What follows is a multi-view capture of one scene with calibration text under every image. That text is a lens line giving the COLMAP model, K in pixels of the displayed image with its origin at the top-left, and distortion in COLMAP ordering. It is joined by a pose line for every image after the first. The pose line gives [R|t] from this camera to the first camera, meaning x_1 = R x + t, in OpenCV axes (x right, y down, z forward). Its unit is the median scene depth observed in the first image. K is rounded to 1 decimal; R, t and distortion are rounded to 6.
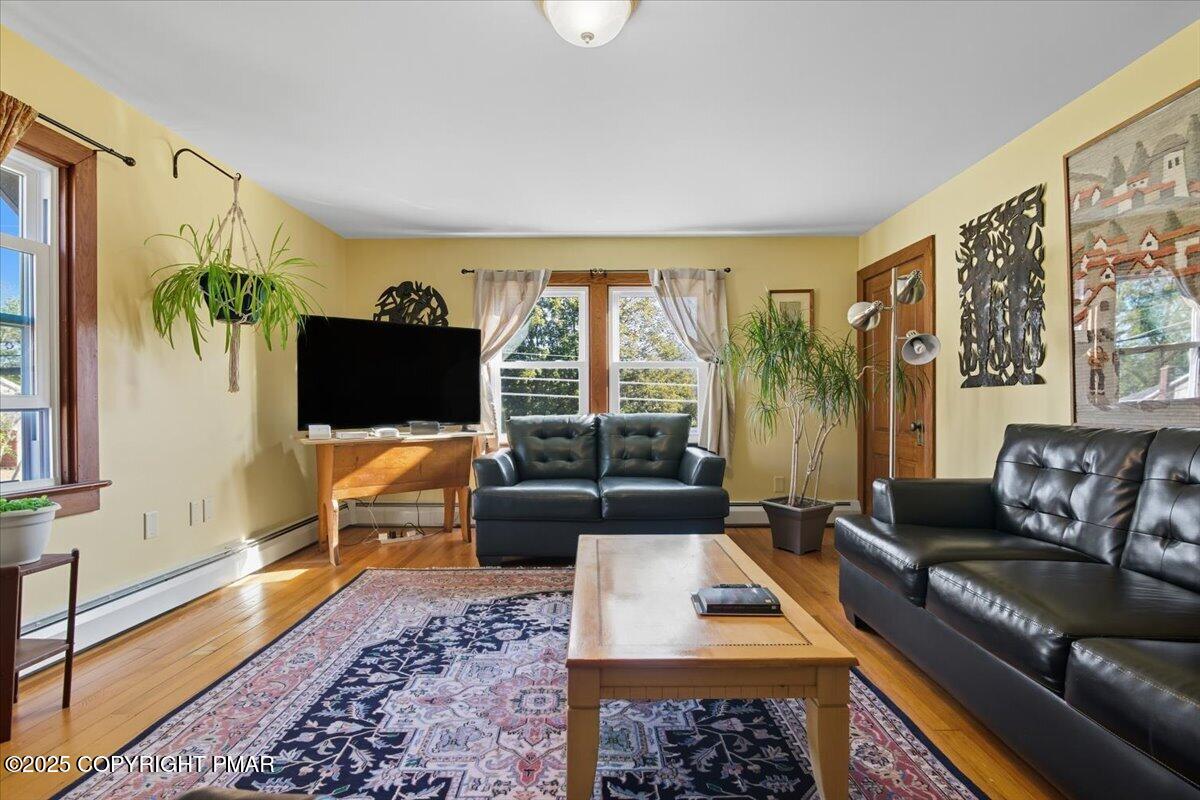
lens RADIAL K [[554.5, 0, 602.8], [0, 554.5, 409.4], [0, 0, 1]] dist [-0.016777, 0.000024]
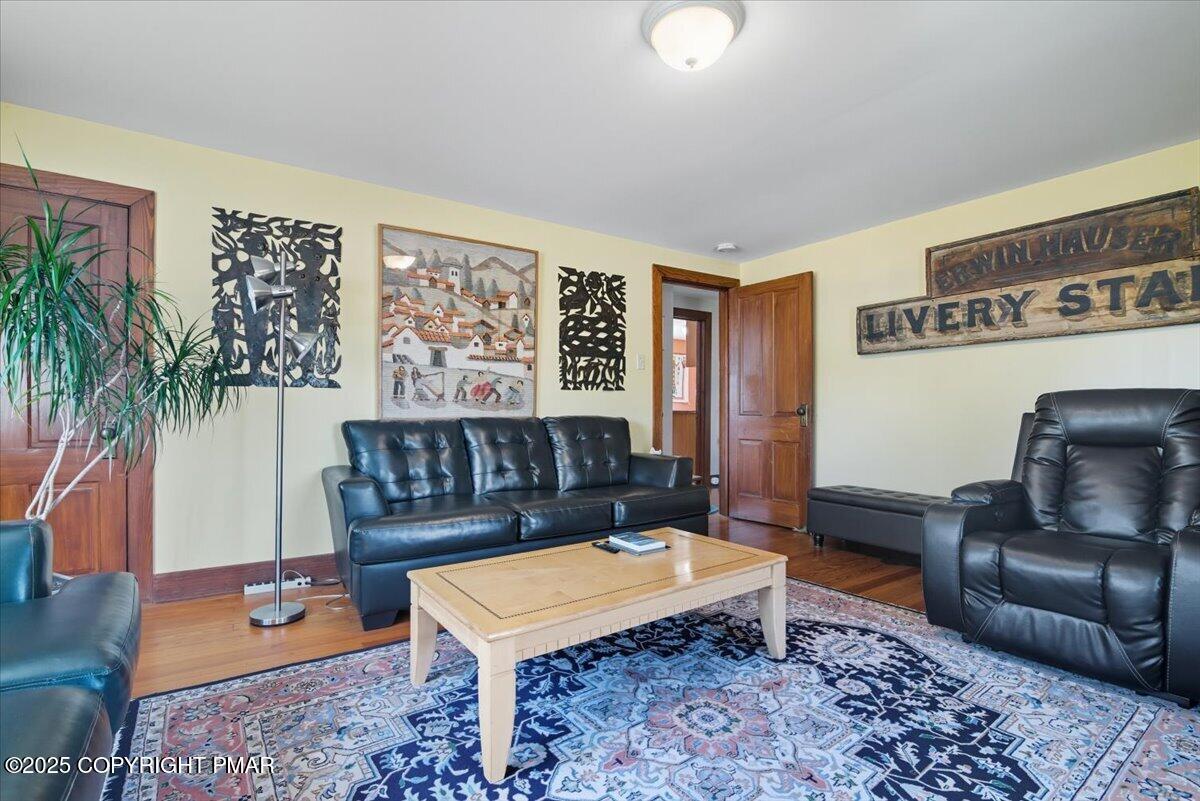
lens RADIAL K [[554.5, 0, 602.8], [0, 554.5, 409.9], [0, 0, 1]] dist [-0.016777, 0.000024]
pose [[-0.576042, -0.005045, 0.817404, -0.725320], [0.002923, 0.999962, 0.008232, -0.006521], [-0.817415, 0.007131, -0.576005, 1.572203]]
